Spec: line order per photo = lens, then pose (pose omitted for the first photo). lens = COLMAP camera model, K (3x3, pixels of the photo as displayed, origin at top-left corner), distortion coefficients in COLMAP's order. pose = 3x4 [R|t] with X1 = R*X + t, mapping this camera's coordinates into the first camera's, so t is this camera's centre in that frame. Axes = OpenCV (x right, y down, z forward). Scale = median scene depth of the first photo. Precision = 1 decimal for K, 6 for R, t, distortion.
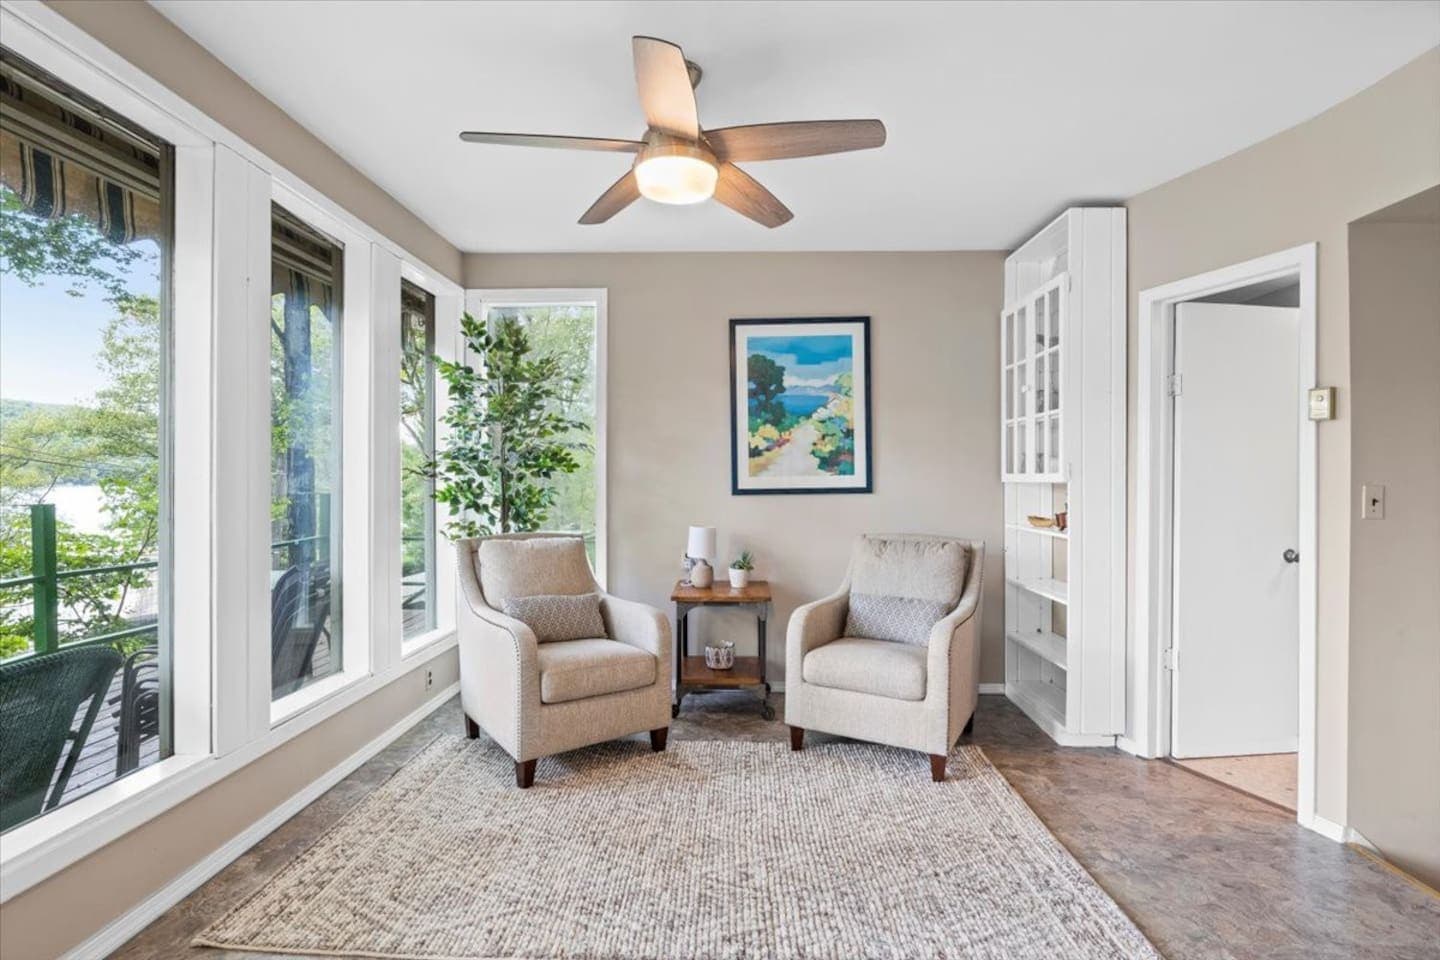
lens RADIAL K [[725.6, 0, 719.0], [0, 725.6, 475.5], [0, 0, 1]] dist [-0.007299, -0.000512]
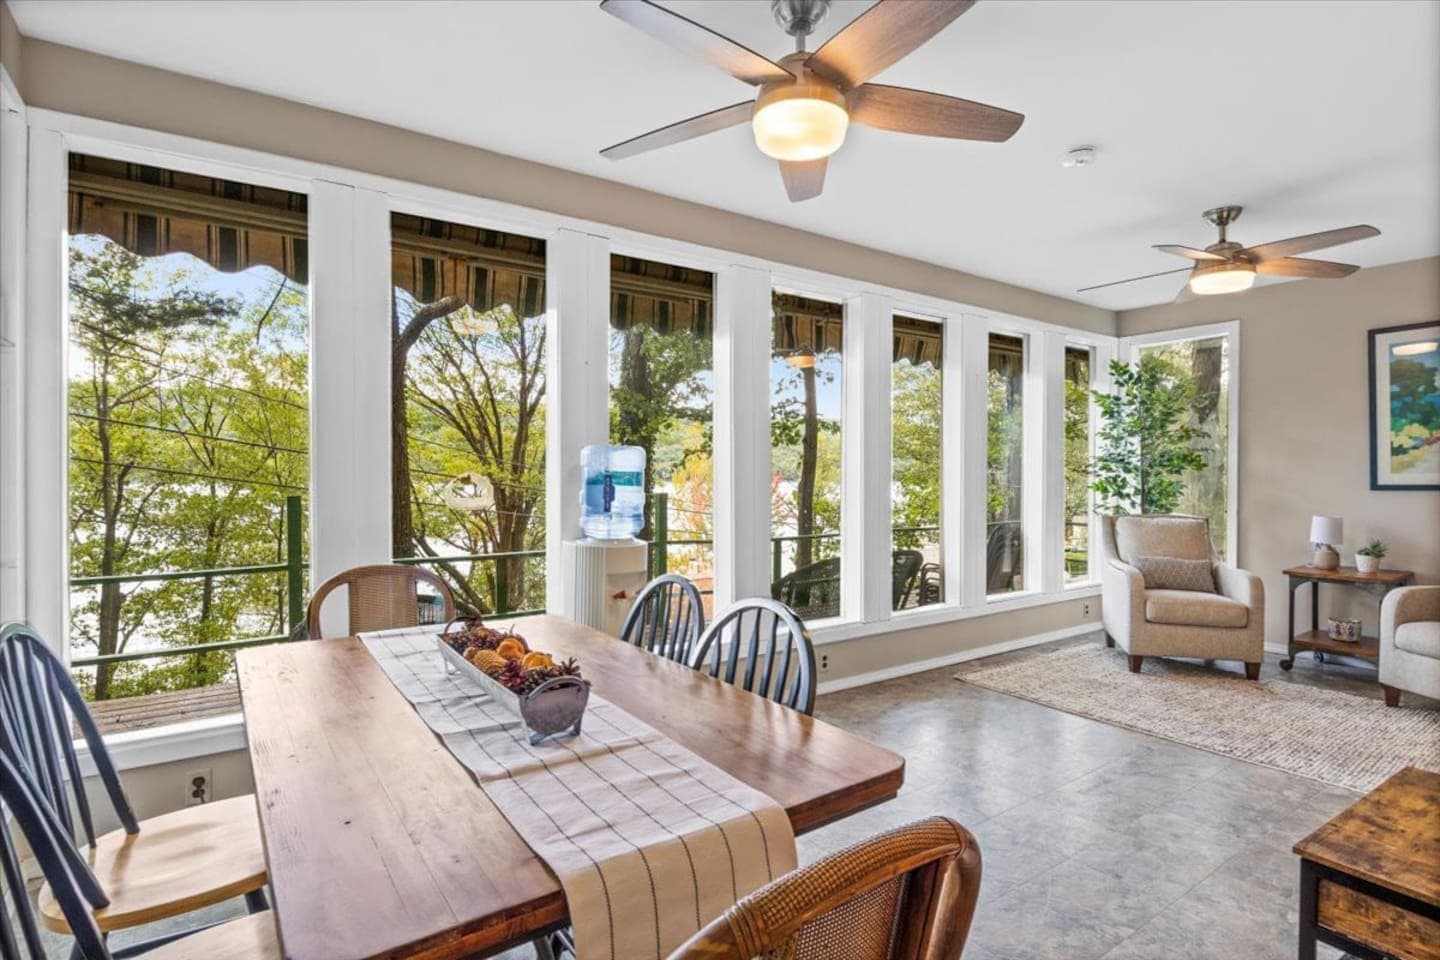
lens RADIAL K [[725.6, 0, 713.5], [0, 725.6, 478.5], [0, 0, 1]] dist [-0.007299, -0.000512]
pose [[0.595001, 0.004060, -0.803715, 0.330194], [0.002102, 0.999976, 0.006607, -0.000103], [0.803722, -0.005621, 0.594978, -0.486740]]
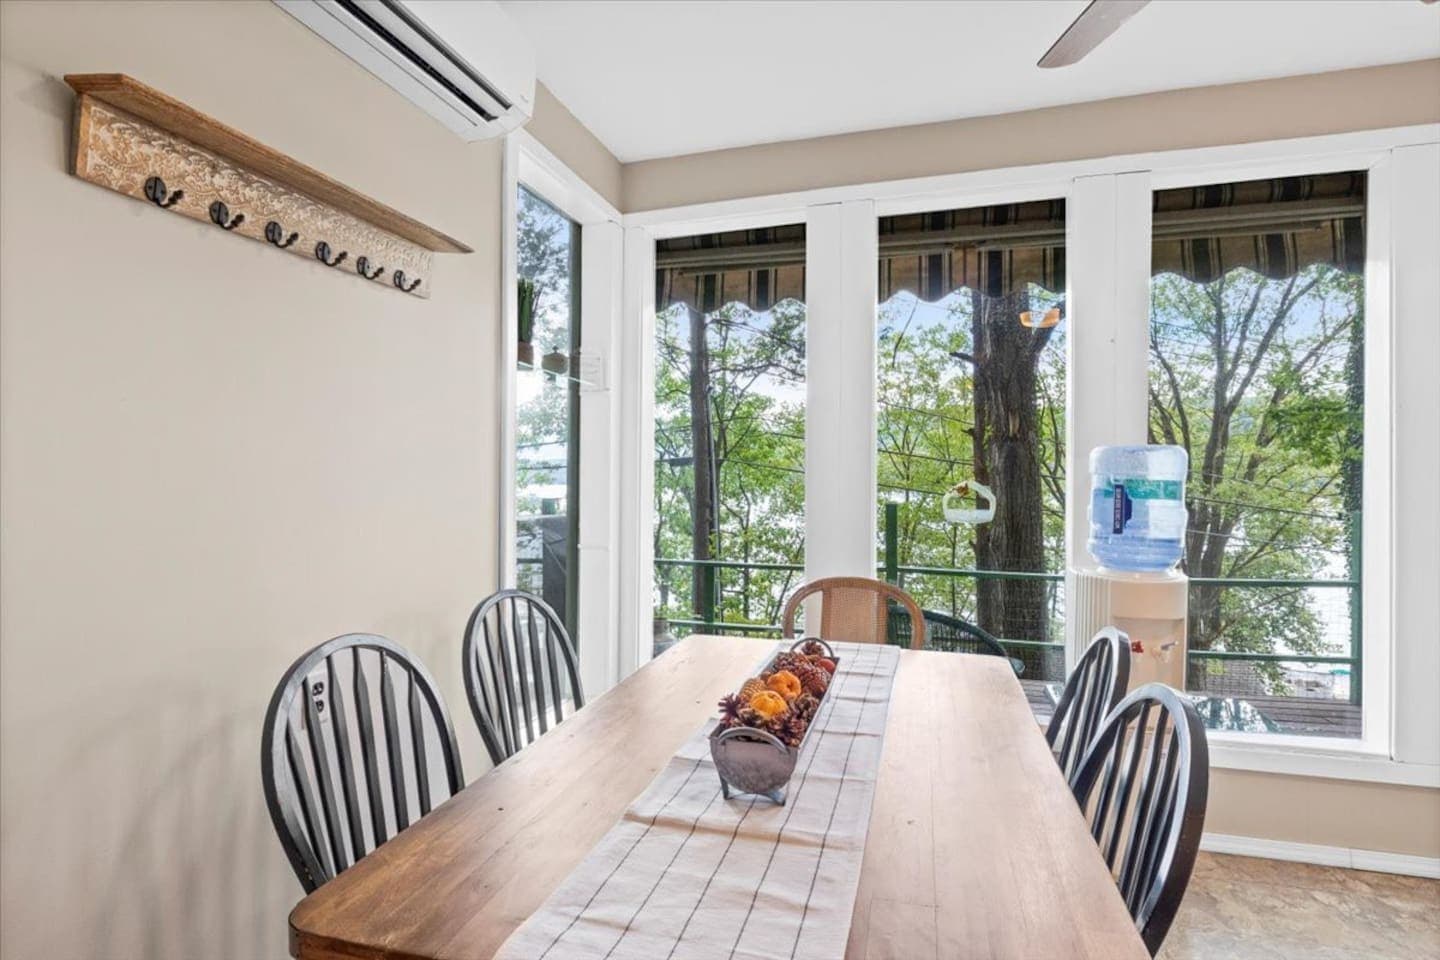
lens RADIAL K [[725.6, 0, 712.7], [0, 725.6, 490.1], [0, 0, 1]] dist [-0.007299, -0.000512]
pose [[-0.260568, 0.008610, -0.965417, 0.289114], [-0.002668, 0.999950, 0.009638, 0.000148], [0.965452, 0.005087, -0.260532, -0.283781]]
